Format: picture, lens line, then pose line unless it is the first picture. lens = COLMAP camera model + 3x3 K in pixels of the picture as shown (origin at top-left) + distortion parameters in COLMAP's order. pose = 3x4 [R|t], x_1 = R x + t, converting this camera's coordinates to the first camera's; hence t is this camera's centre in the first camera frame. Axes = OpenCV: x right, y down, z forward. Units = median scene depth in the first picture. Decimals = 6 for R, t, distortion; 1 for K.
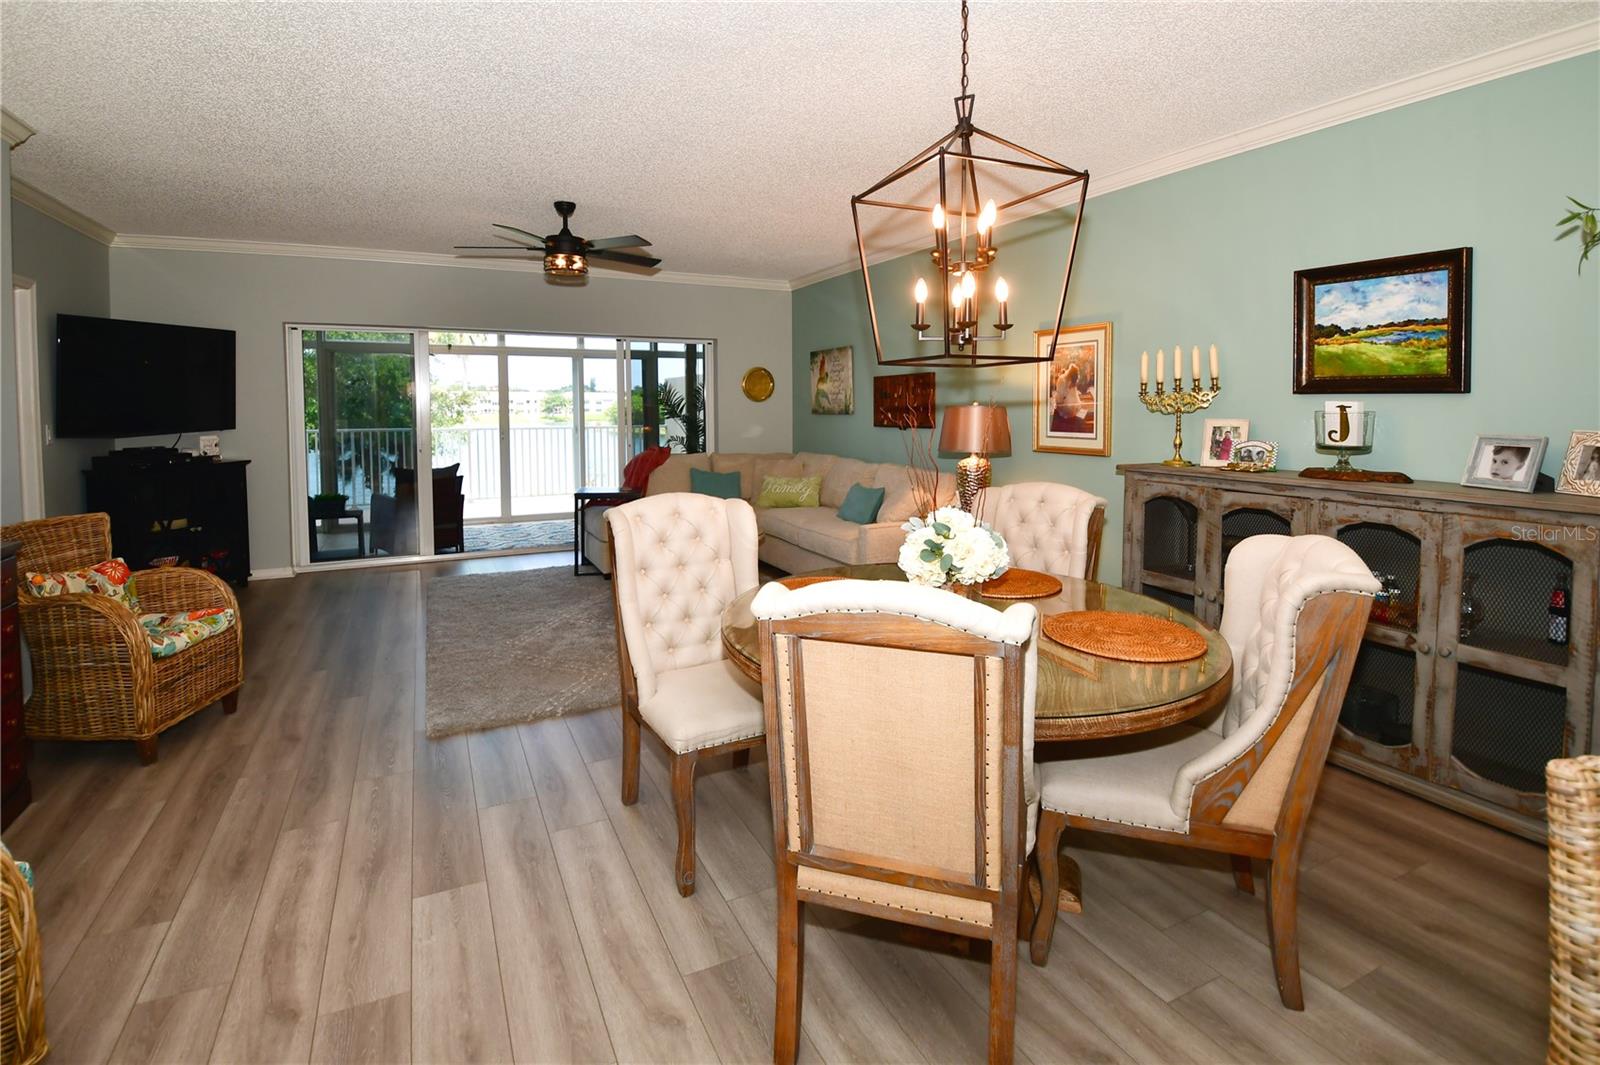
lens RADIAL K [[775.6, 0, 792.0], [0, 775.6, 460.2], [0, 0, 1]] dist [0.000587, -0.025588]
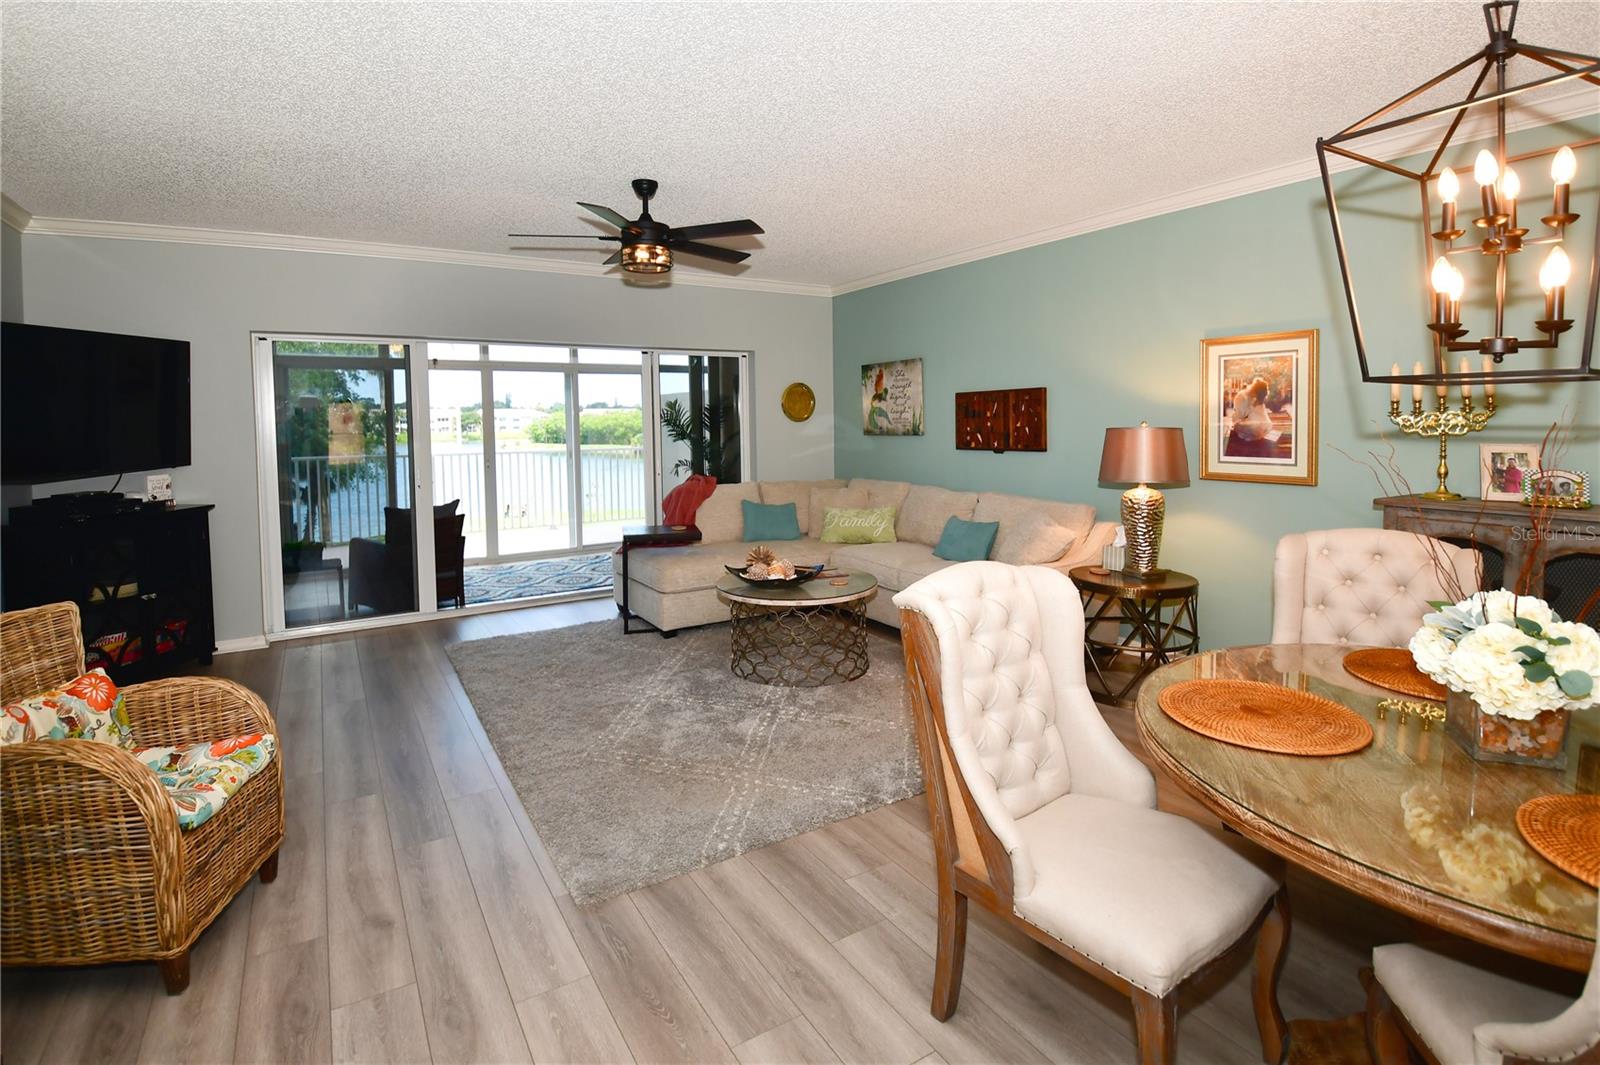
lens RADIAL K [[789.3, 0, 788.7], [0, 789.3, 471.1], [0, 0, 1]] dist [-0.004271, -0.018884]
pose [[0.995522, -0.016499, 0.093083, -0.224697], [0.017041, 0.999842, -0.005030, -0.023992], [-0.092985, 0.006594, 0.995646, 0.171294]]
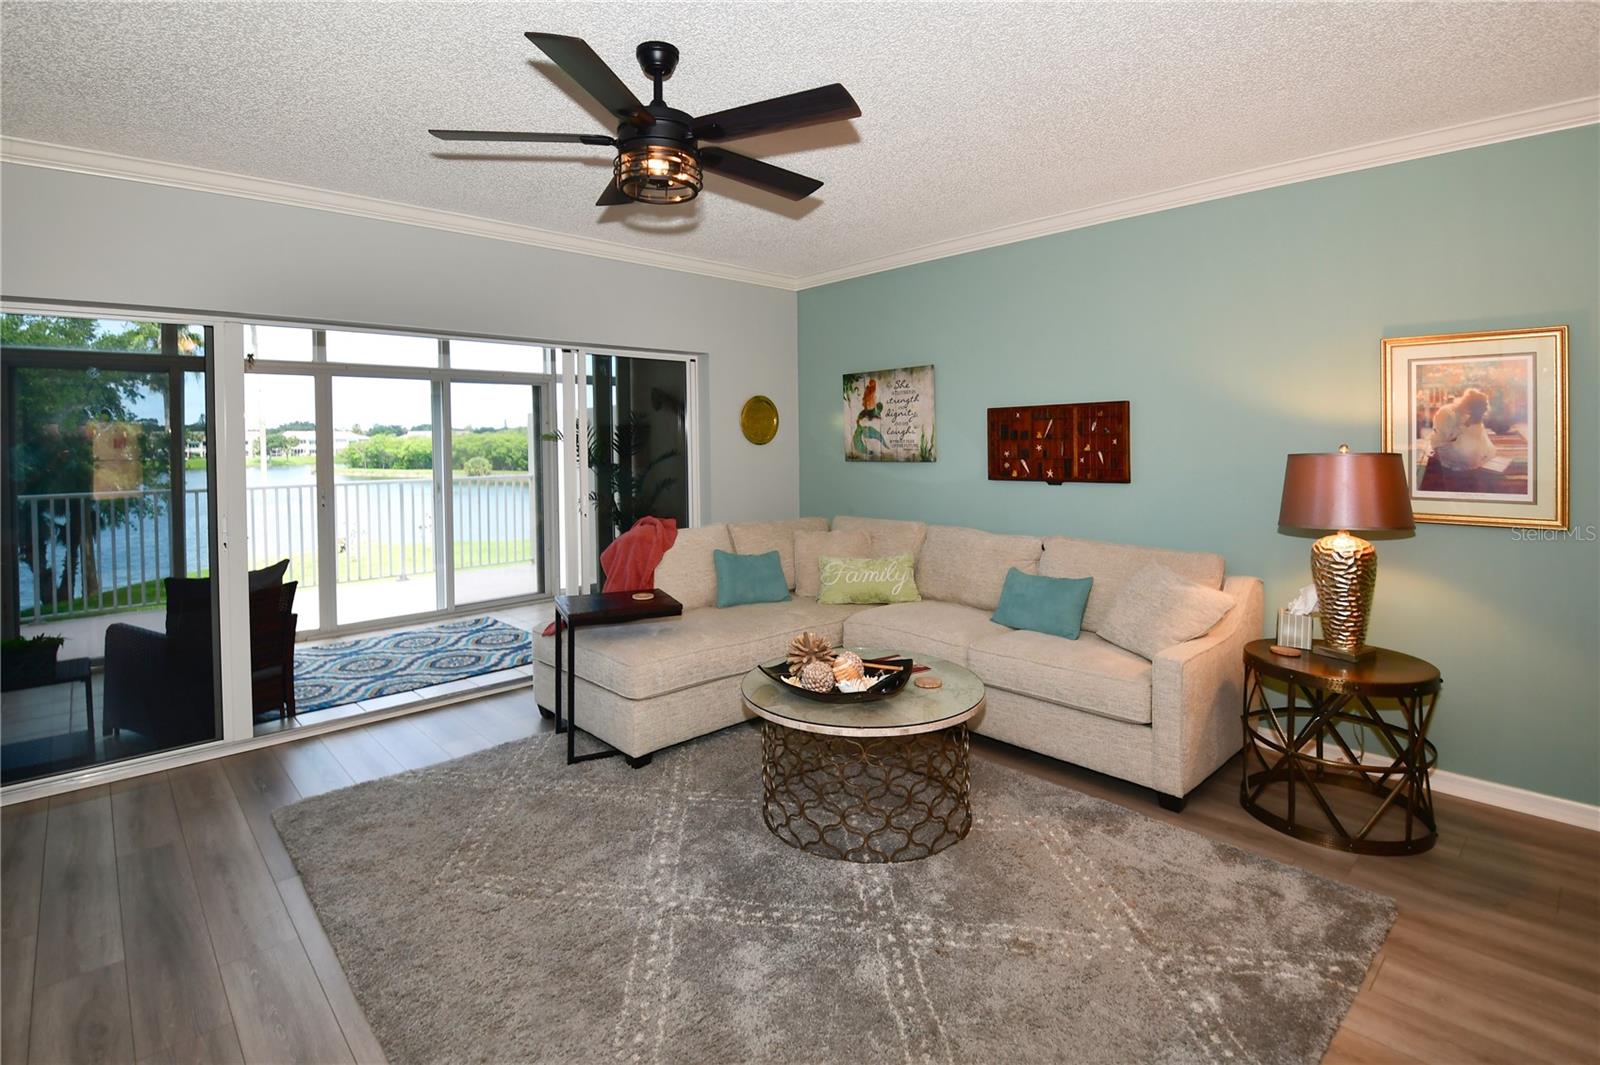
lens RADIAL K [[775.6, 0, 792.0], [0, 775.6, 460.2], [0, 0, 1]] dist [0.000587, -0.025588]
pose [[0.955366, -0.015662, 0.295009, -0.359960], [0.029352, 0.998685, -0.042035, -0.049965], [-0.293963, 0.048818, 0.954569, 0.520920]]
